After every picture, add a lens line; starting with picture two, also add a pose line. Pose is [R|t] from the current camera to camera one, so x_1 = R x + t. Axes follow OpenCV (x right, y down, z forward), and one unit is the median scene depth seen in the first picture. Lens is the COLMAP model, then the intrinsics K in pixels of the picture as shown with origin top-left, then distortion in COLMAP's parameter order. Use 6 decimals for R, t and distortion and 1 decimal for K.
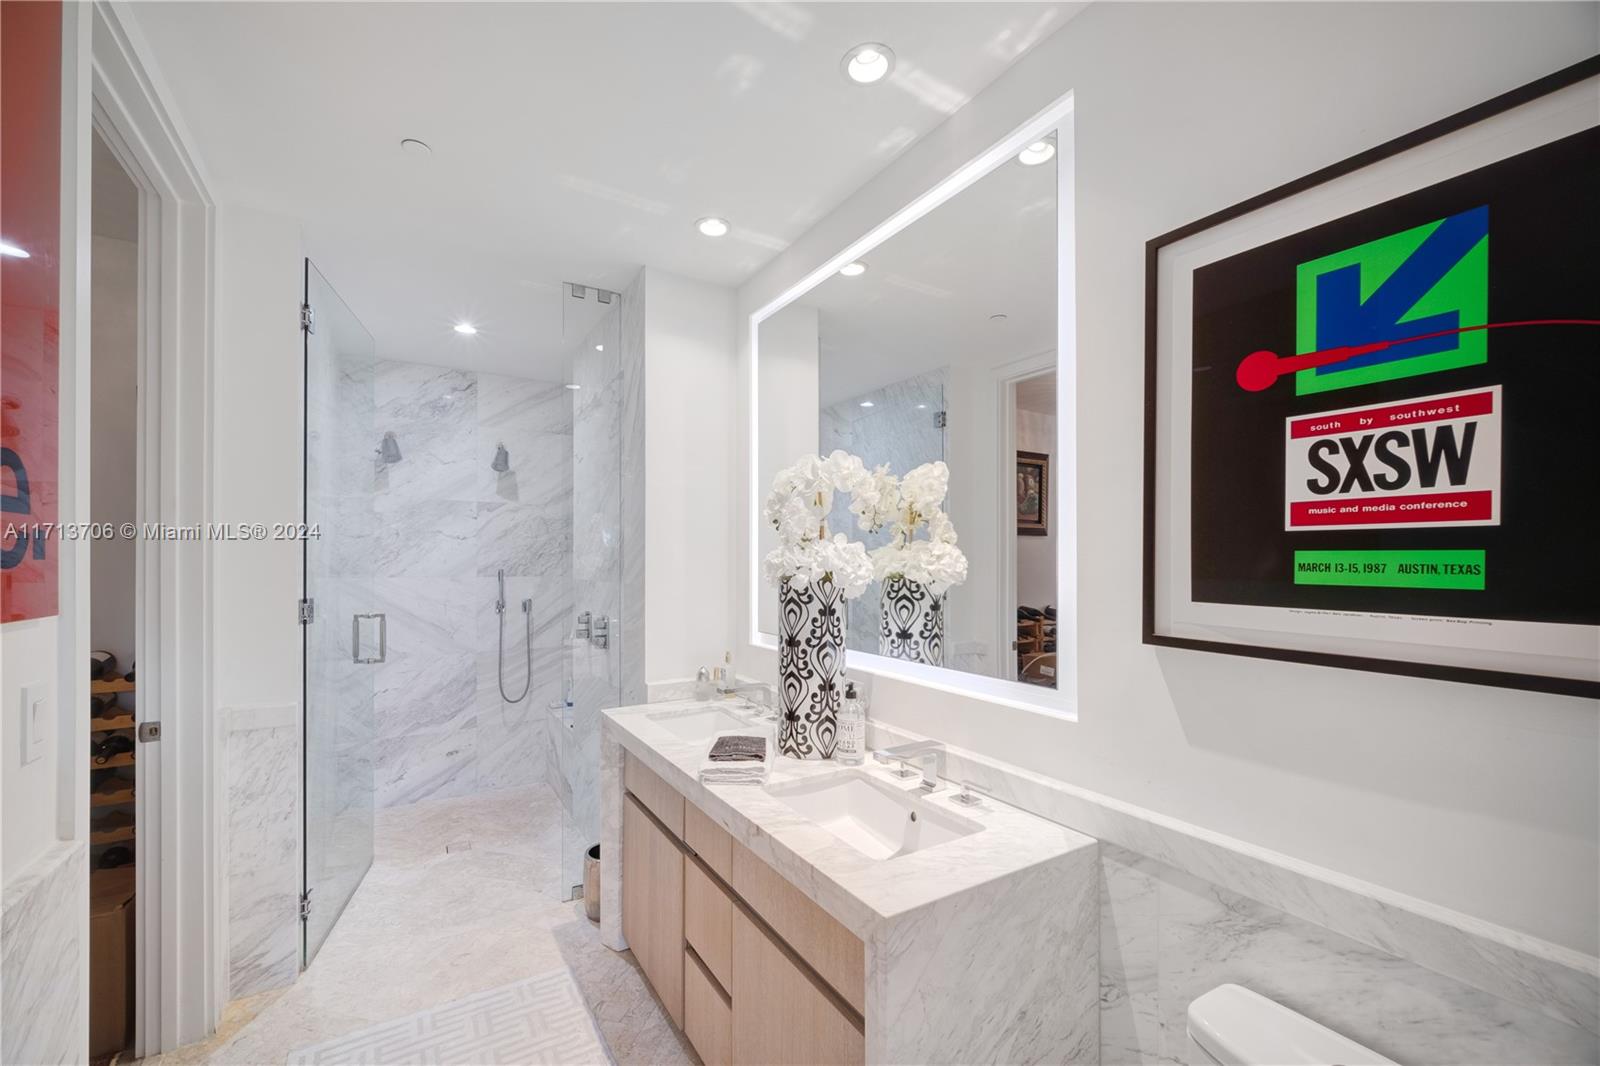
lens RADIAL K [[634.3, 0, 792.2], [0, 634.3, 556.7], [0, 0, 1]] dist [-0.001309, -0.000163]
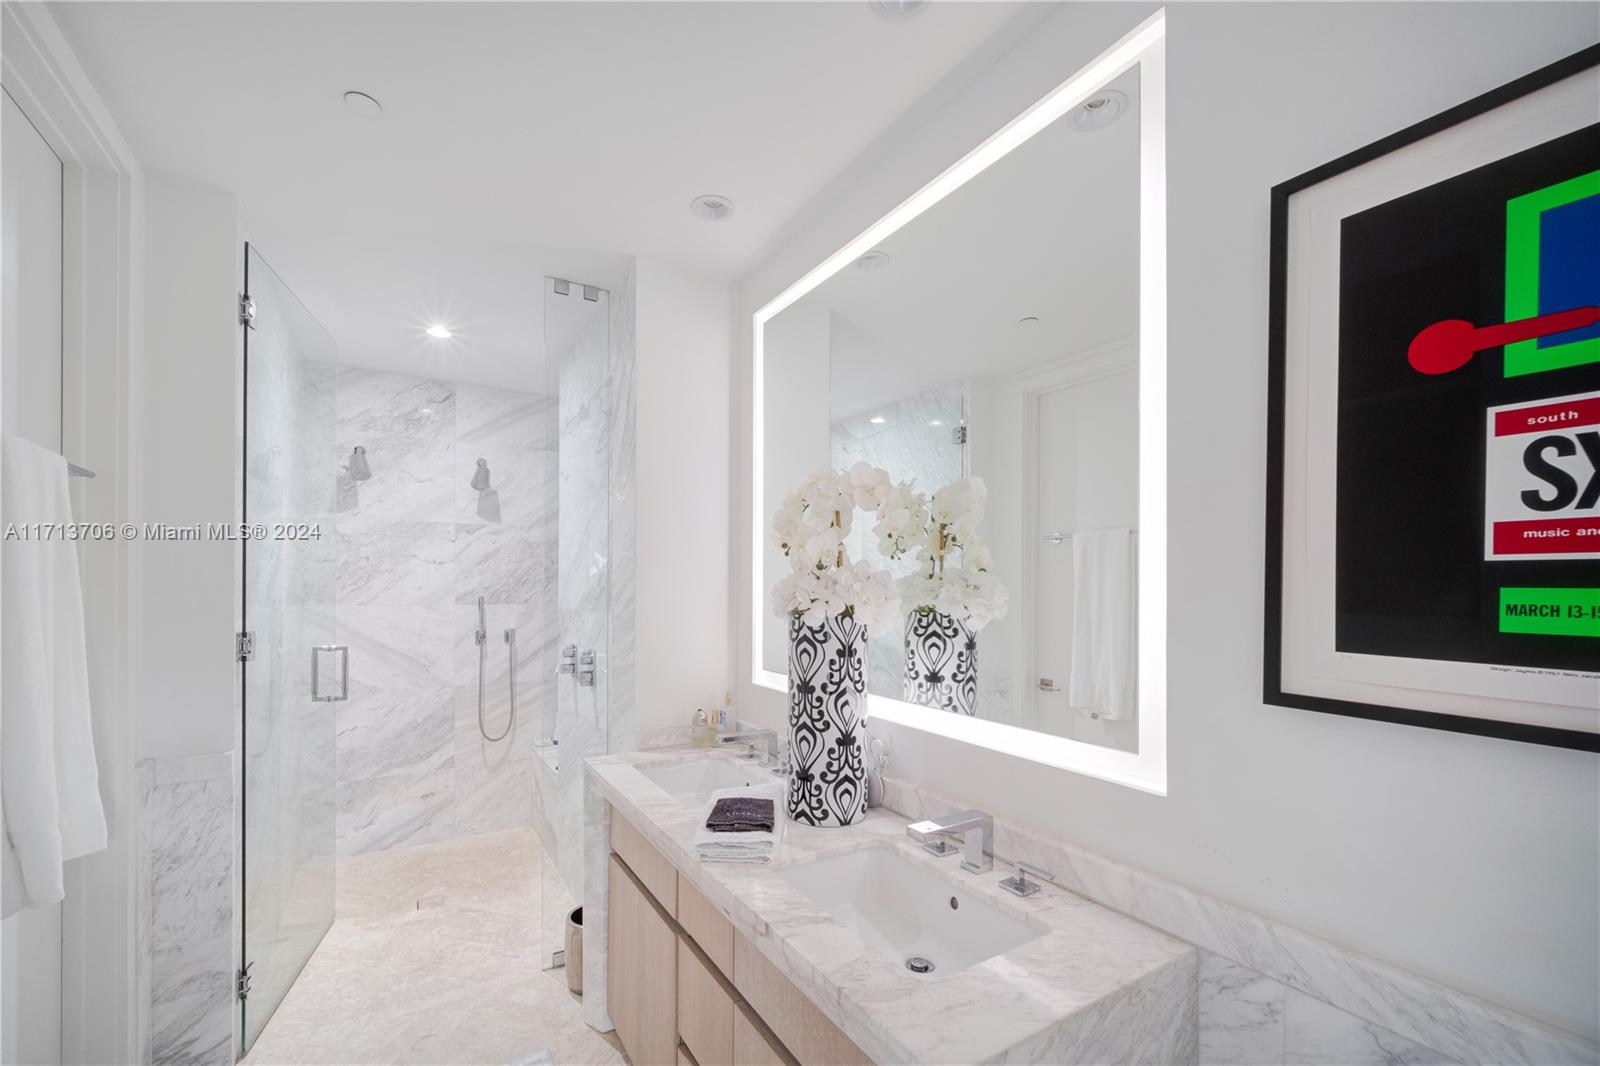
lens RADIAL K [[646.9, 0, 799.8], [0, 646.9, 579.8], [0, 0, 1]] dist [-0.000620, 0.000059]
pose [[0.999927, 0.002703, 0.011739, -0.013477], [-0.002668, 0.999992, -0.003064, -0.005493], [-0.011747, 0.003033, 0.999926, 0.101919]]
